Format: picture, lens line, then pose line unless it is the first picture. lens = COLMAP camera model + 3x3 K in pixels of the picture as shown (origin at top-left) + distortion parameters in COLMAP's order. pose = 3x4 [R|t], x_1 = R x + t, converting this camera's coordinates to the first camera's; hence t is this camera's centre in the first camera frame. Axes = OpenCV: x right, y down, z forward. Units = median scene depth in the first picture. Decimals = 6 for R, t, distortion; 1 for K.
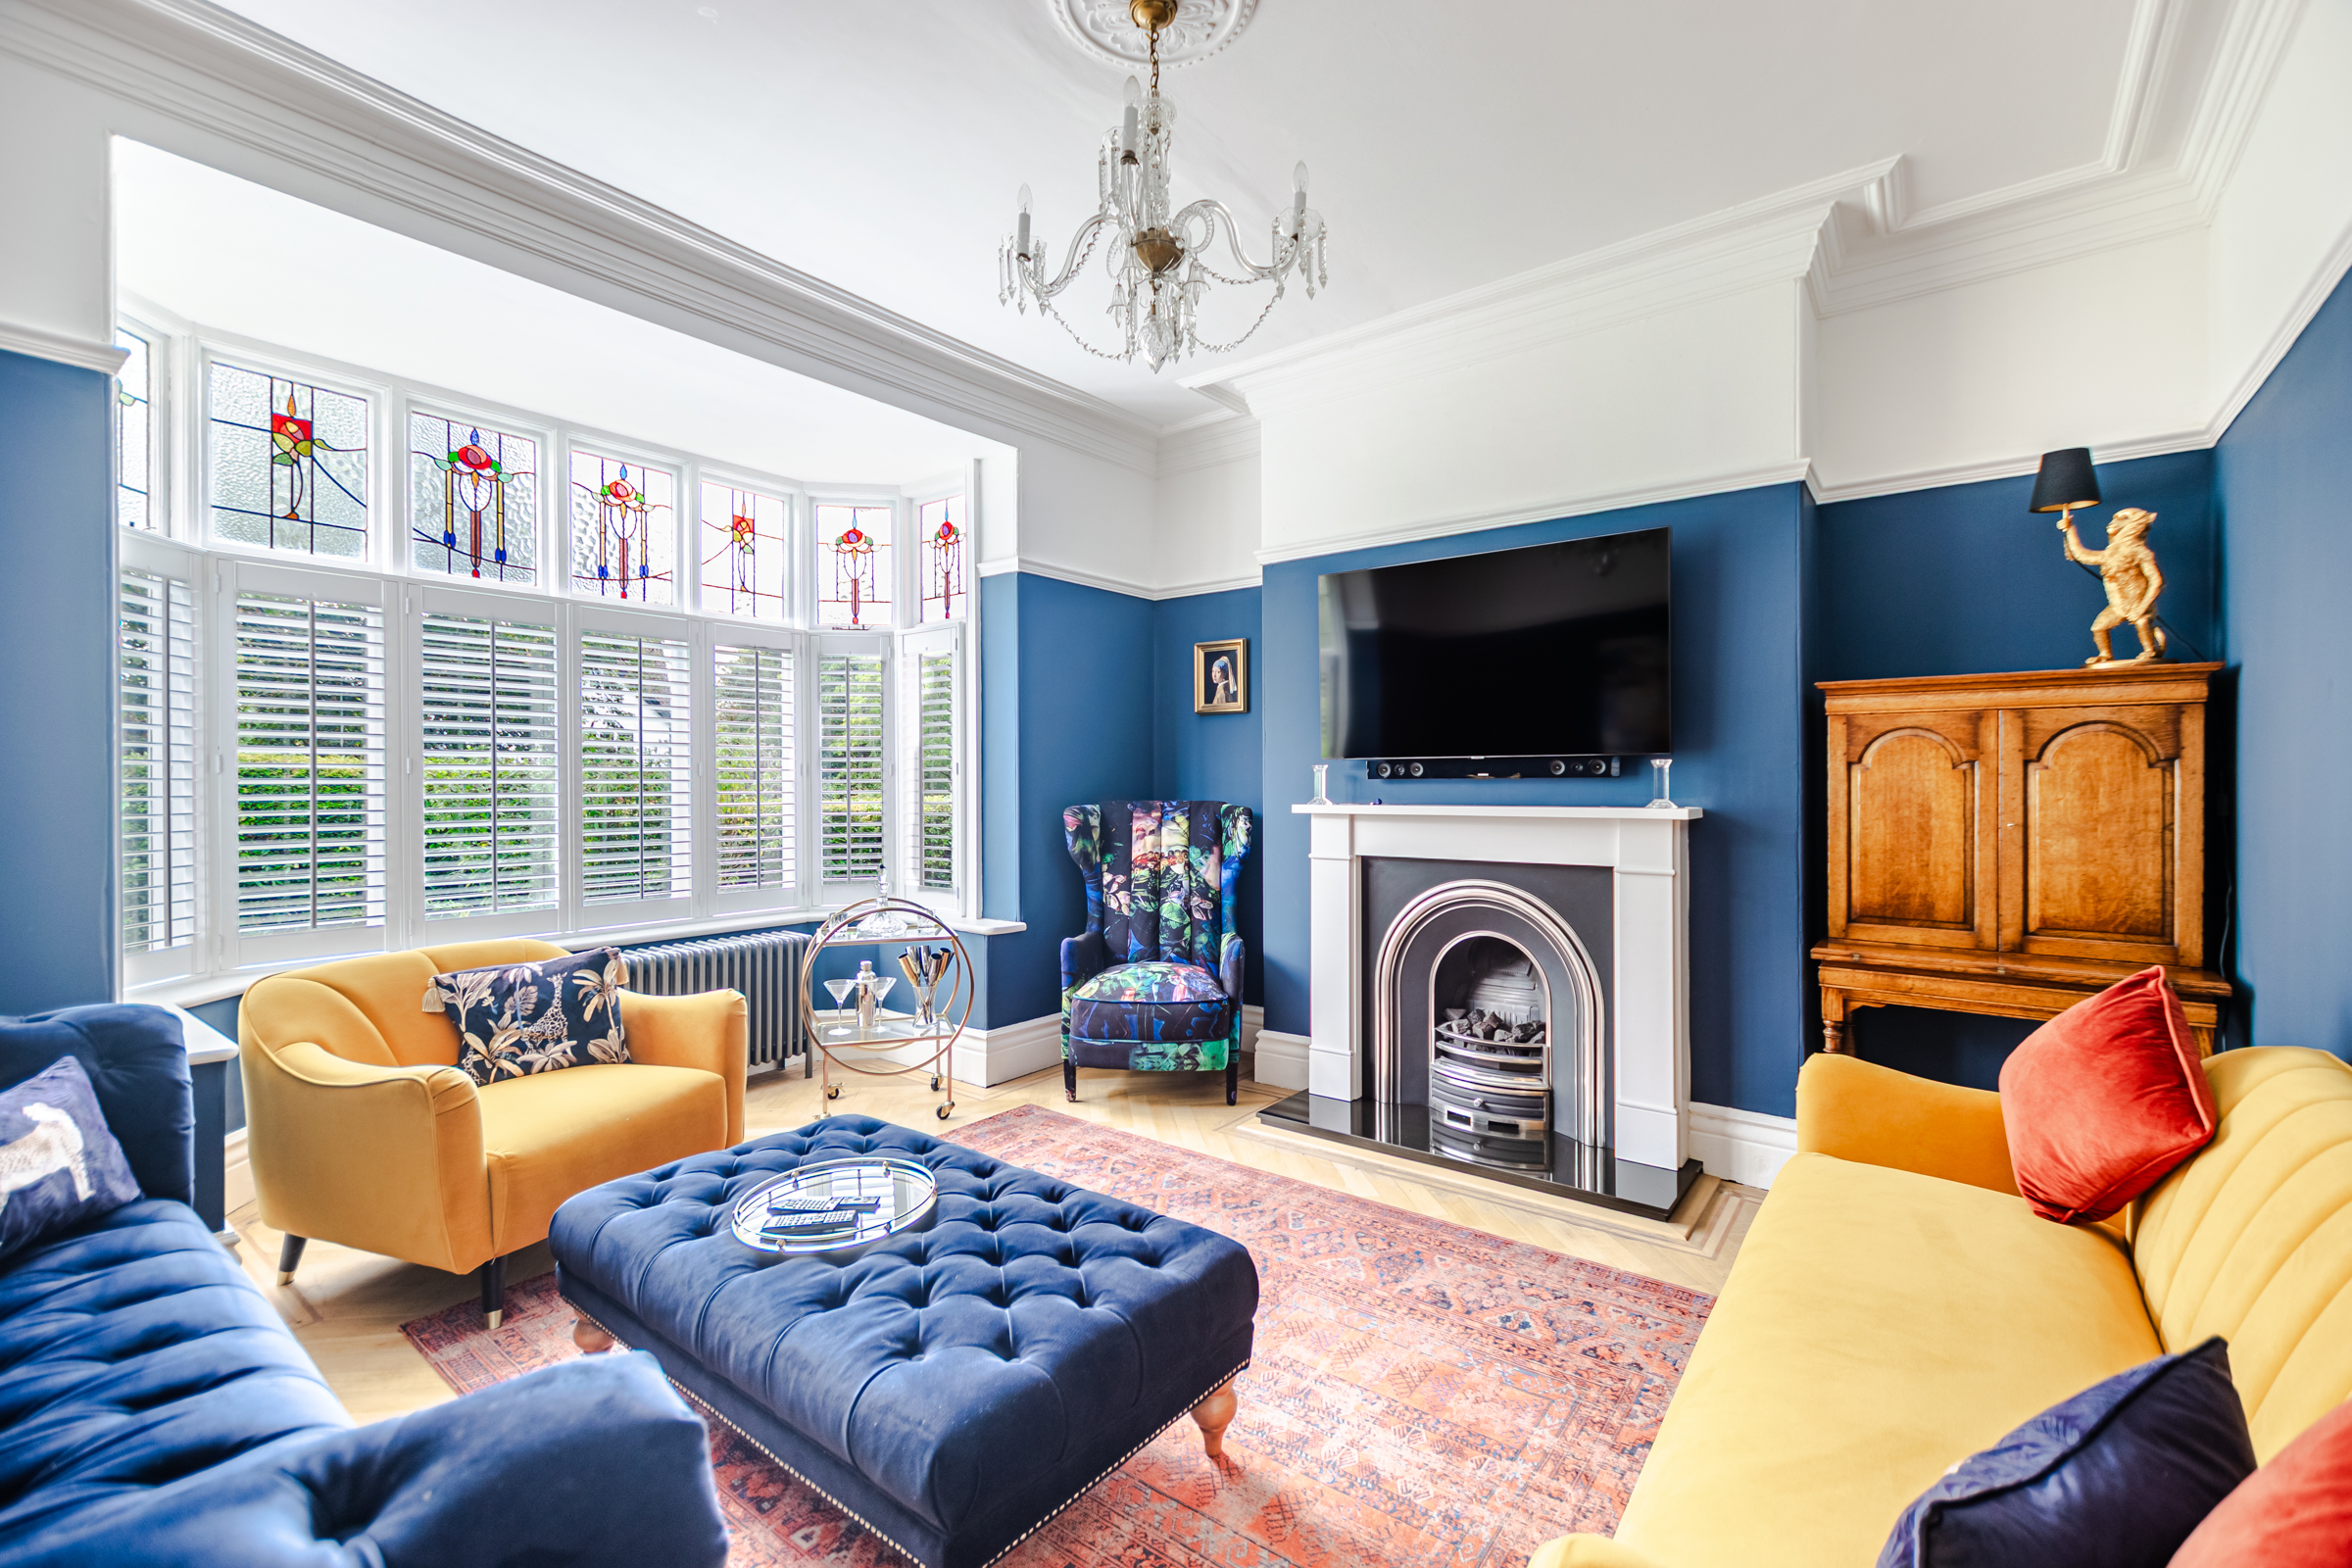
lens RADIAL K [[1015.8, 0, 1178.6], [0, 1015.8, 788.0], [0, 0, 1]] dist [0.008487, -0.000358]
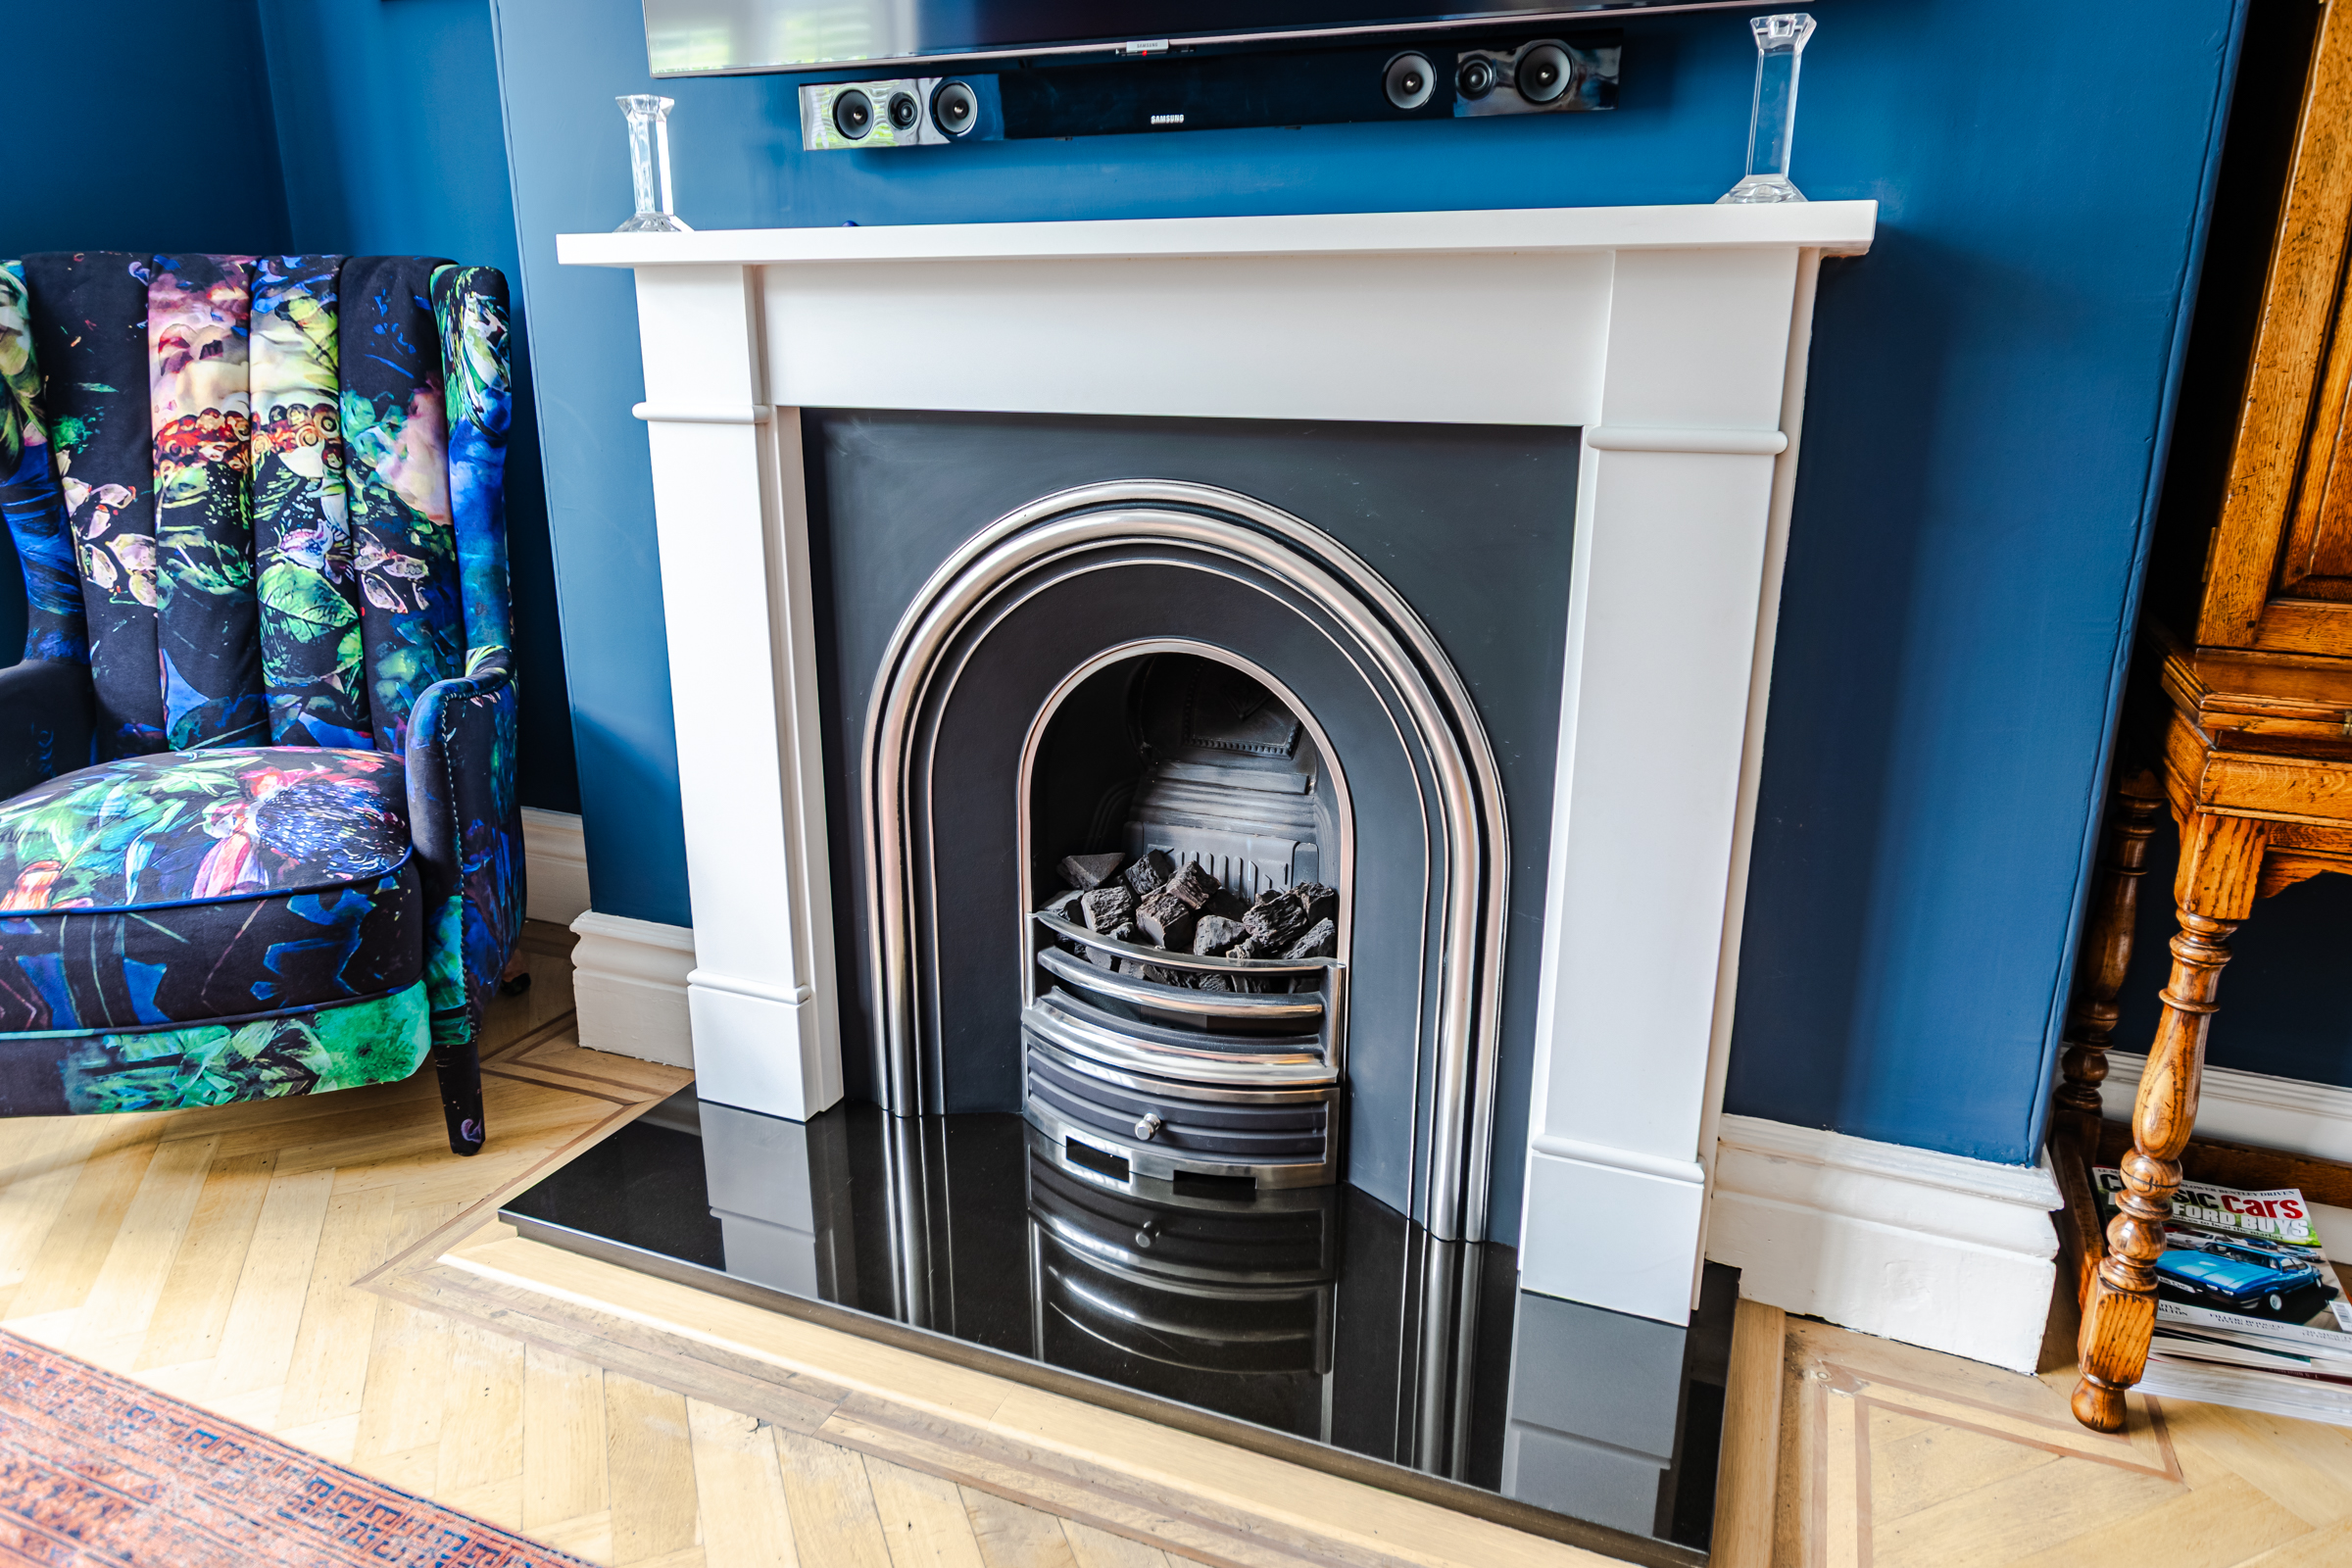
lens RADIAL K [[1510.6, 0, 1179.8], [0, 1510.6, 782.1], [0, 0, 1]] dist [-0.002432, -0.000914]
pose [[0.964691, -0.066335, 0.254894, 0.168476], [-0.007435, 0.960521, 0.278109, 0.047473], [-0.263280, -0.270184, 0.926112, 0.511394]]
